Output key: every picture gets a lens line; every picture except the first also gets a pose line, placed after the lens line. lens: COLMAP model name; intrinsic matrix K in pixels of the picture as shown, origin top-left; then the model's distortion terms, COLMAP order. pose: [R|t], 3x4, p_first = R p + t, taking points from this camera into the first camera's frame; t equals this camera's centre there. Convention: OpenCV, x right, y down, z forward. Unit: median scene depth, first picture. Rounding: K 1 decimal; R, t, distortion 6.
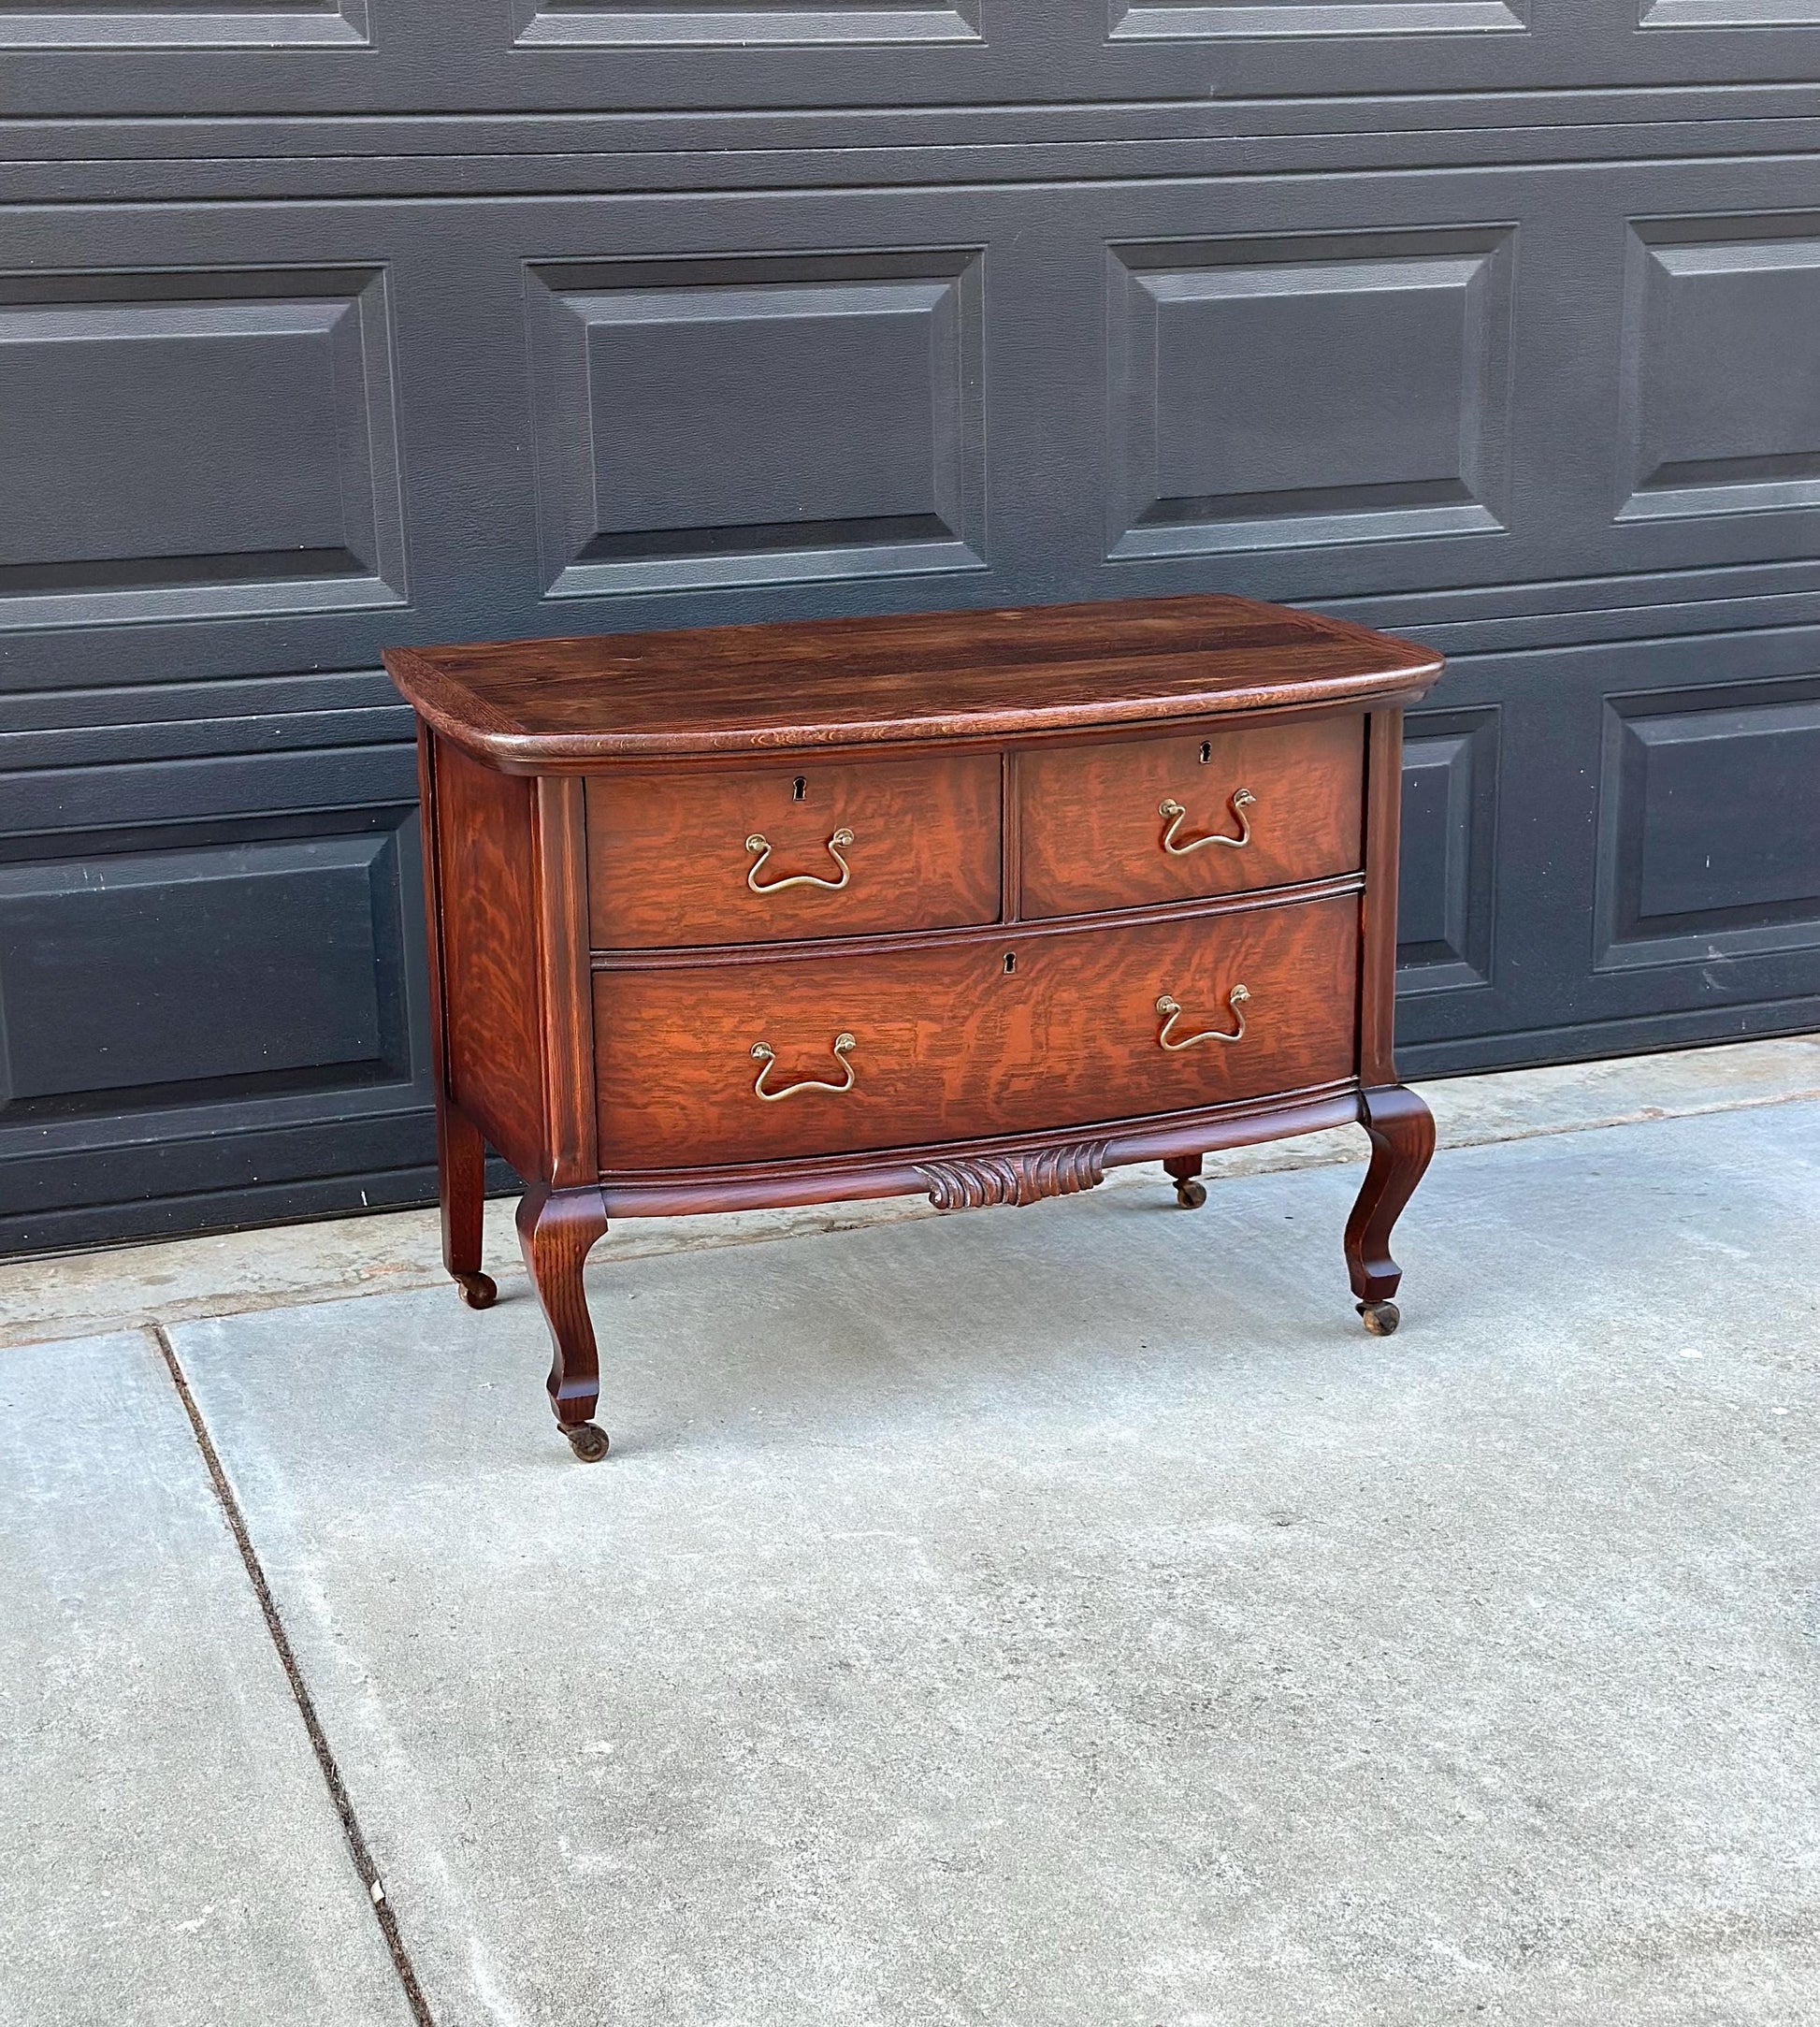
lens RADIAL K [[3400.5, 0, 910.8], [0, 3400.5, 1081.9], [0, 0, 1]] dist [0.139791, 0.000000]
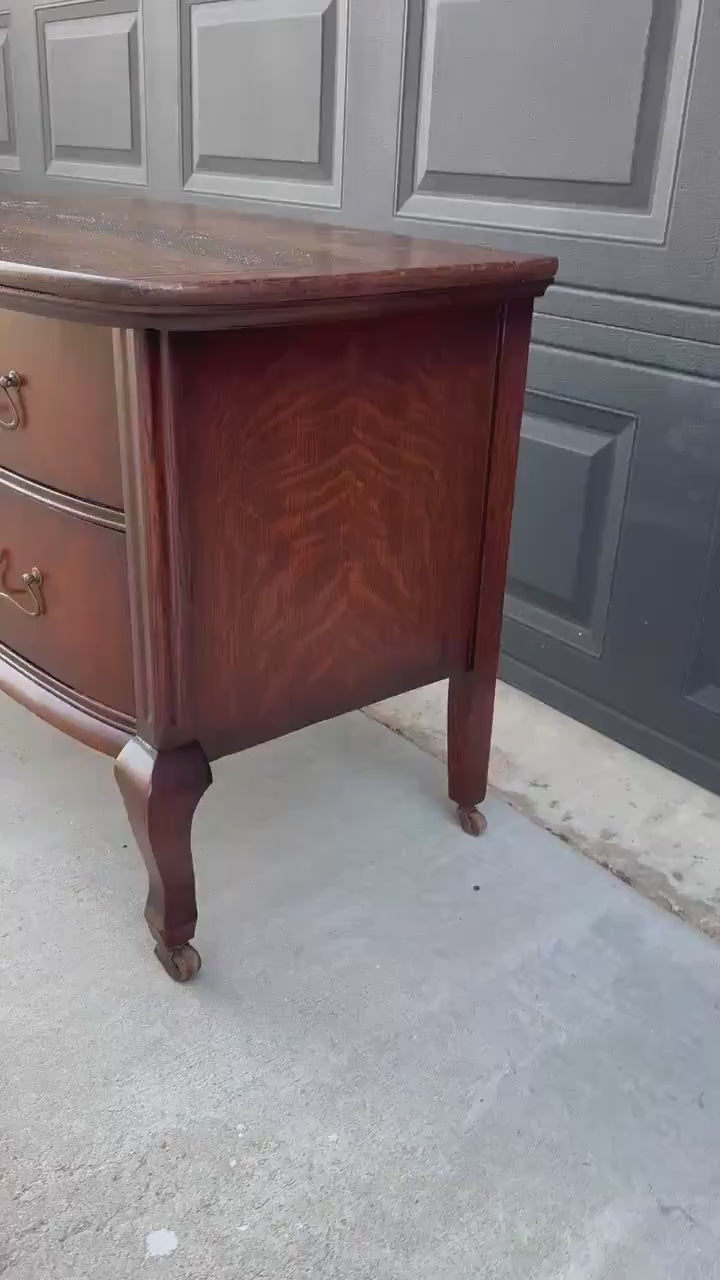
lens RADIAL K [[1102.7, 0, 358.5], [0, 1102.7, 640.0], [0, 0, 1]] dist [0.085422, -0.126812]
pose [[0.291705, 0.414899, -0.861840, 0.431626], [-0.313247, 0.892777, 0.323768, -0.151320], [0.903761, 0.175524, 0.390393, 0.979655]]
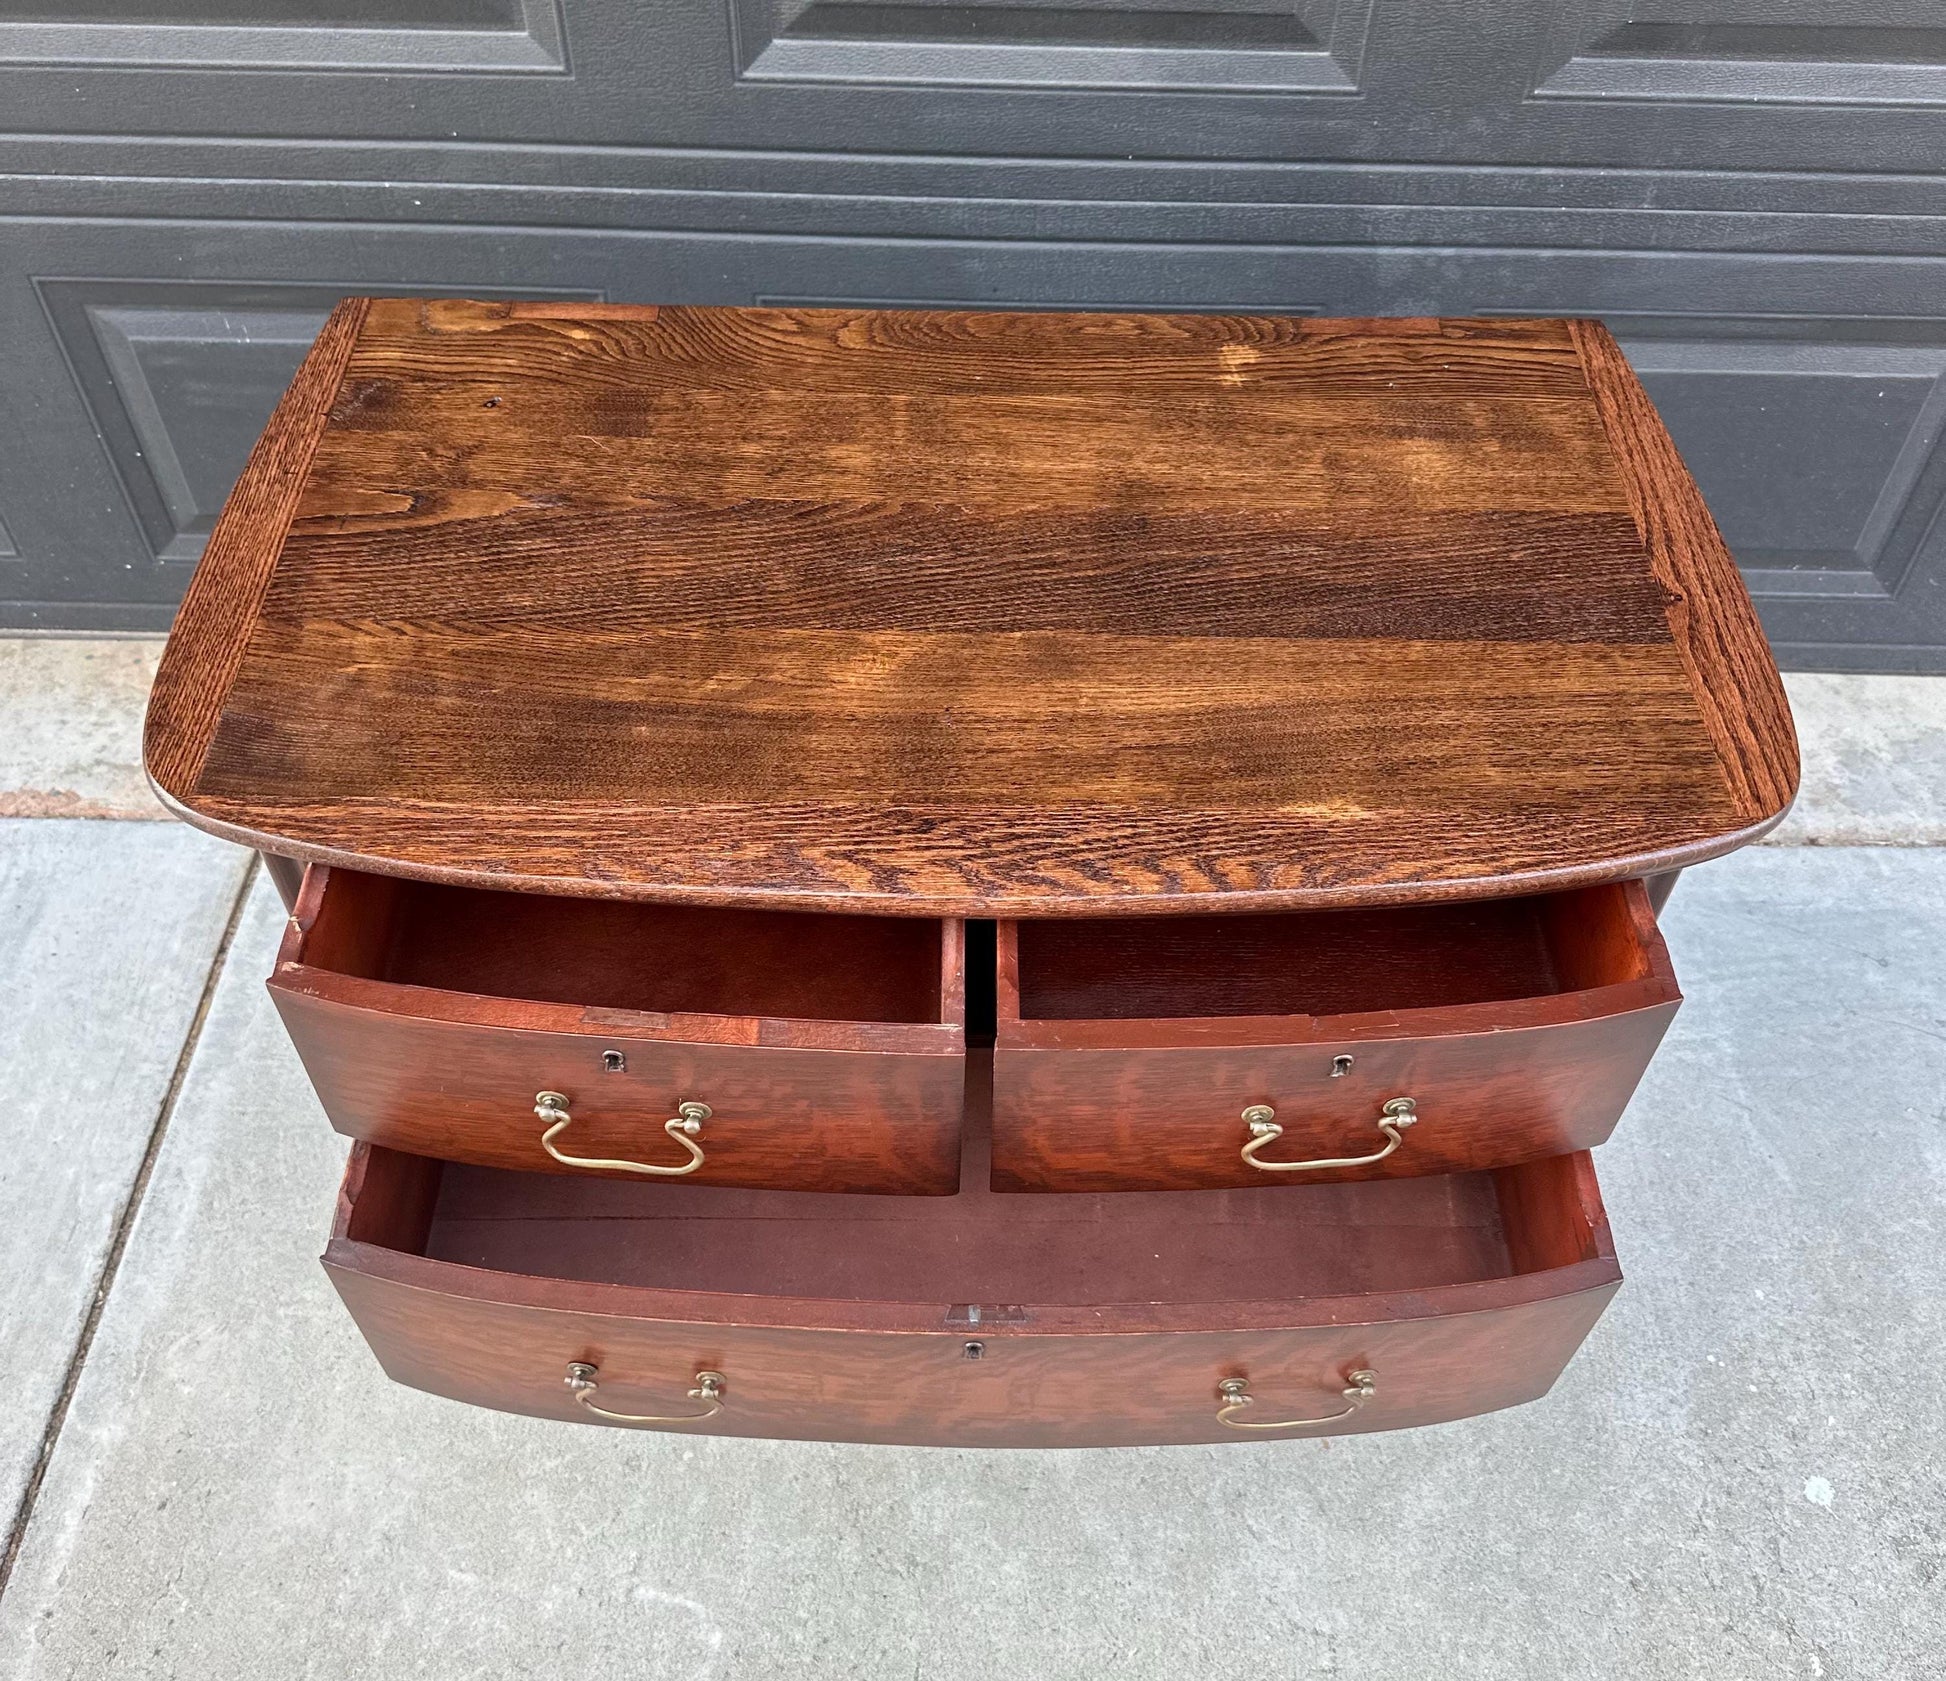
lens RADIAL K [[1867.4, 0, 970.3], [0, 1867.4, 773.1], [0, 0, 1]] dist [-0.005324, 0.000000]
pose [[0.930941, 0.293356, -0.217463, 0.093115], [-0.132579, 0.826401, 0.547252, -0.293745], [0.340252, -0.480628, 0.808224, 0.704801]]
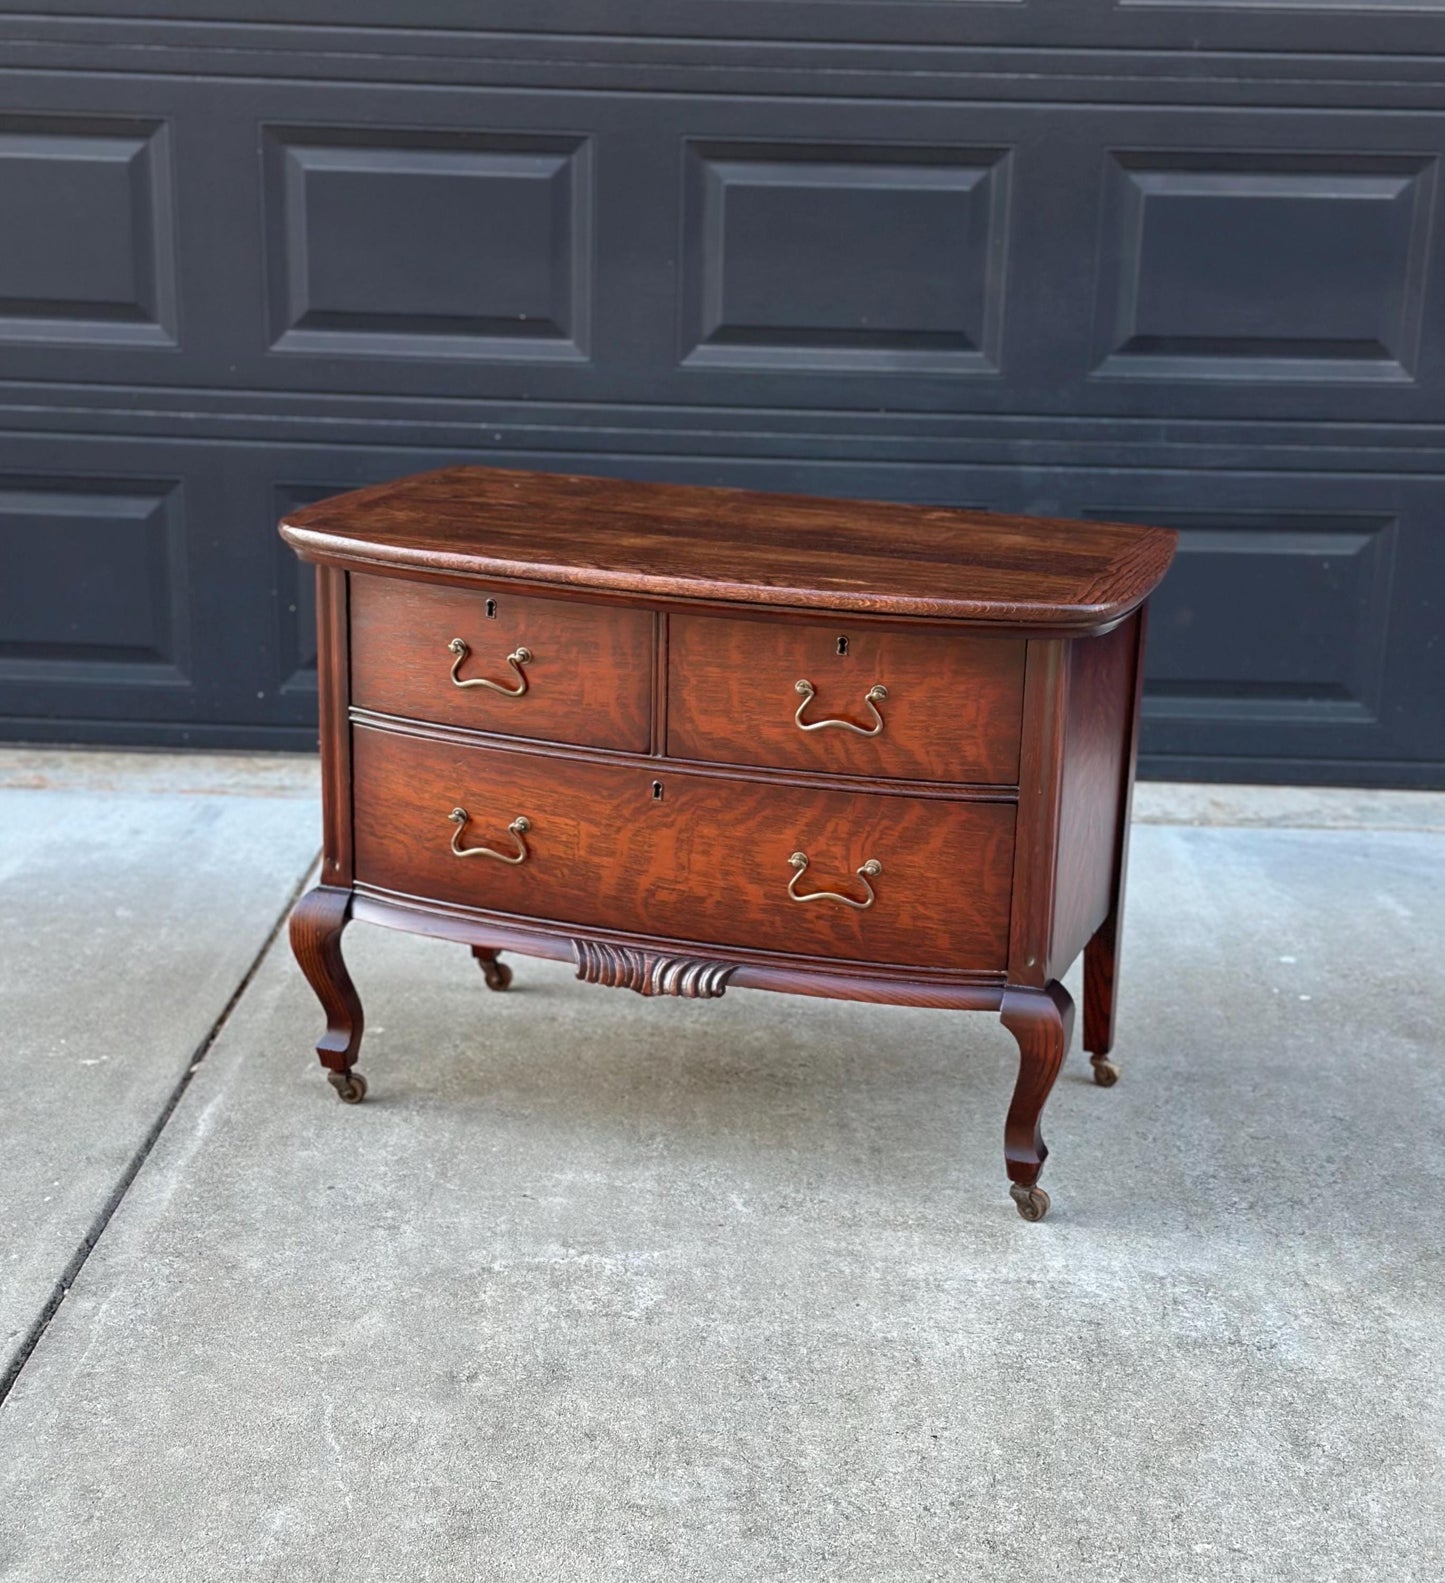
lens RADIAL K [[2751.3, 0, 723.5], [0, 2751.3, 933.5], [0, 0, 1]] dist [0.099529, 0.000000]
pose [[0.755165, 0.237647, -0.610942, 0.629142], [-0.222724, 0.969548, 0.101837, -0.087688], [0.616539, 0.059168, 0.785098, 0.266719]]
